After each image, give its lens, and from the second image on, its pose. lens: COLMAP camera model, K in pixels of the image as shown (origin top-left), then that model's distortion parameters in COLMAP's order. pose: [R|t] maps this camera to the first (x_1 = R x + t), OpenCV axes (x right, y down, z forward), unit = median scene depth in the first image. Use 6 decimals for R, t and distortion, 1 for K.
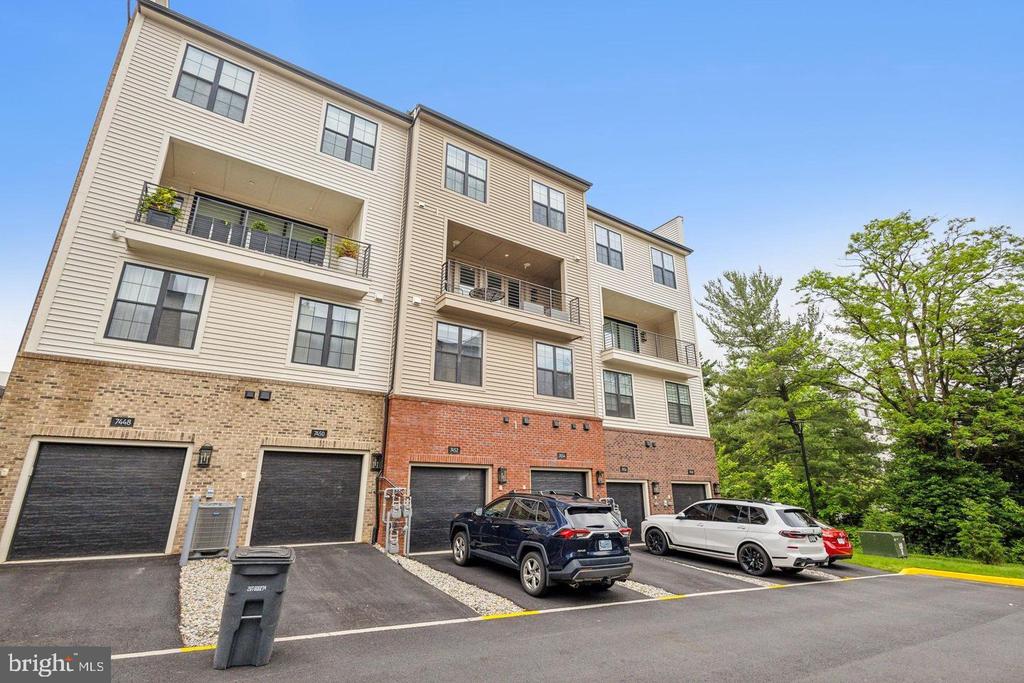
lens RADIAL K [[461.0, 0, 505.0], [0, 461.0, 341.8], [0, 0, 1]] dist [0.011394, -0.000156]
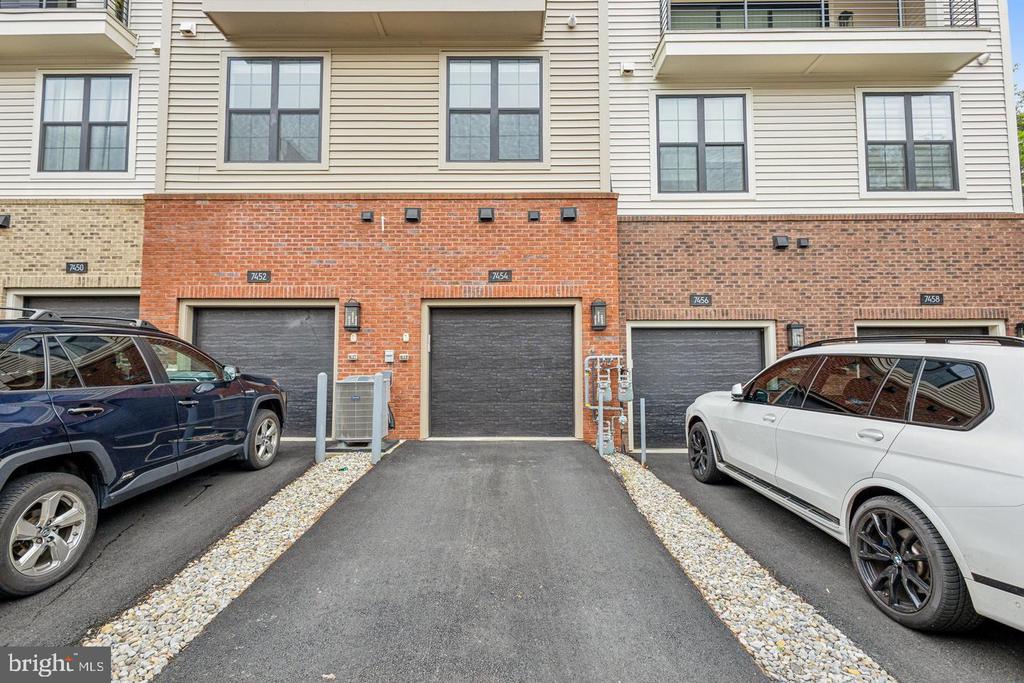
lens RADIAL K [[465.4, 0, 511.1], [0, 465.4, 340.8], [0, 0, 1]] dist [0.008761, -0.000479]
pose [[0.835048, -0.040192, -0.548707, 0.432164], [0.172808, 0.966015, 0.192229, 0.233761], [0.522333, -0.255341, 0.813615, 0.614252]]
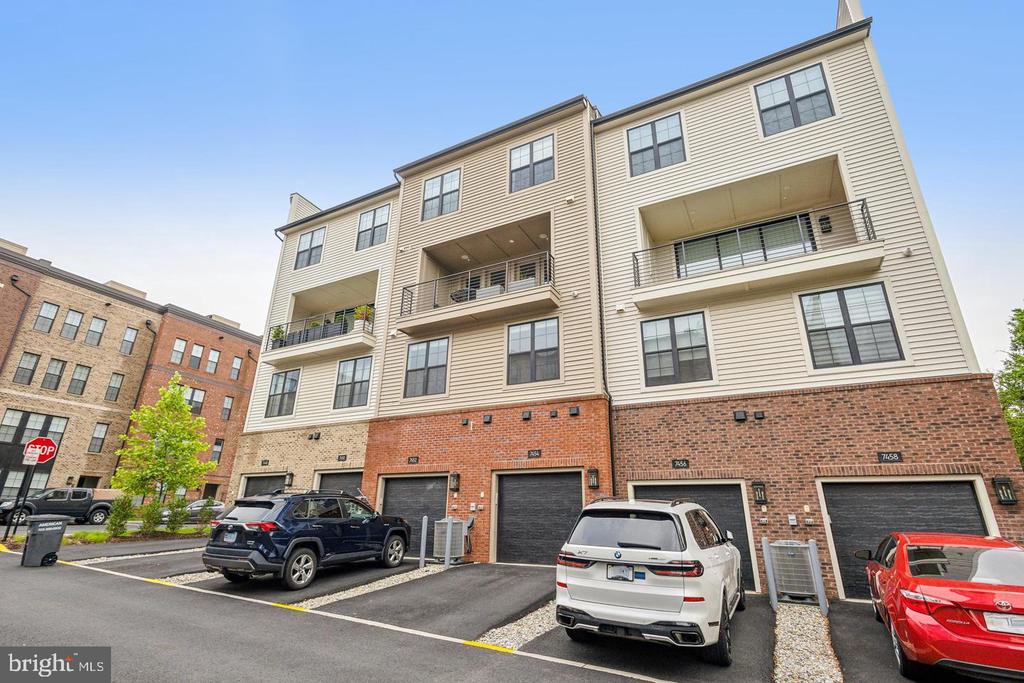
lens RADIAL K [[485.3, 0, 512.0], [0, 485.3, 341.5], [0, 0, 1]] dist [0.013983, 0.000168]
pose [[0.489960, -0.300730, -0.818230, 0.898726], [0.252534, 0.947330, -0.196960, 0.232649], [0.834366, -0.110128, 0.540098, 0.571177]]
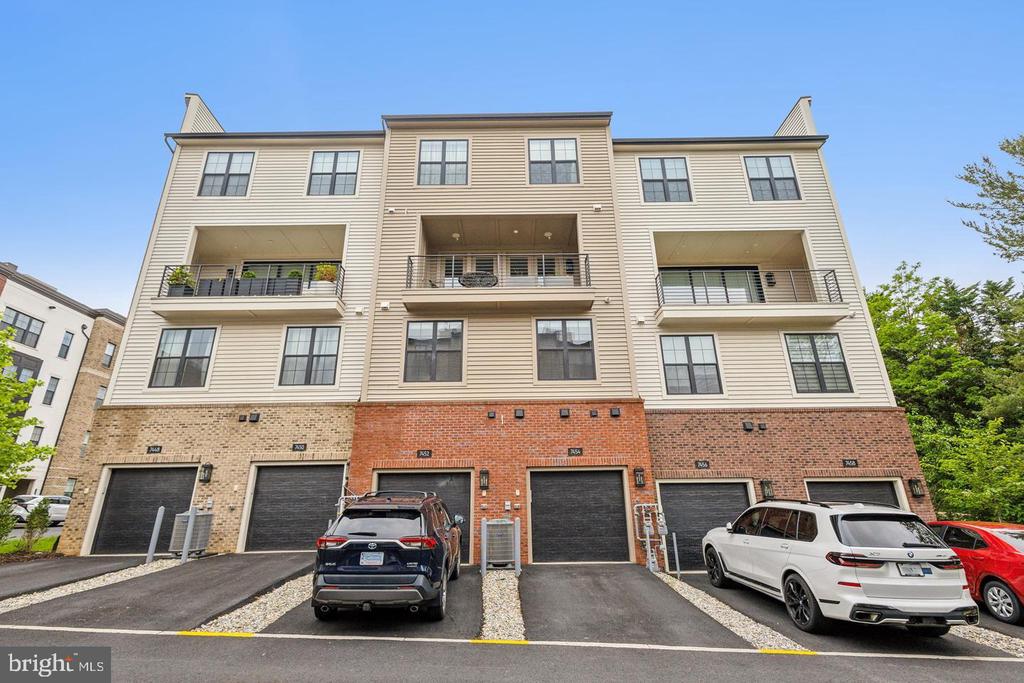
lens RADIAL K [[470.5, 0, 510.2], [0, 470.5, 339.5], [0, 0, 1]] dist [0.011853, 0.000084]
pose [[0.838169, -0.198044, -0.508184, 0.511721], [0.181450, 0.979924, -0.082612, 0.110157], [0.514342, -0.022967, 0.857277, 0.262709]]
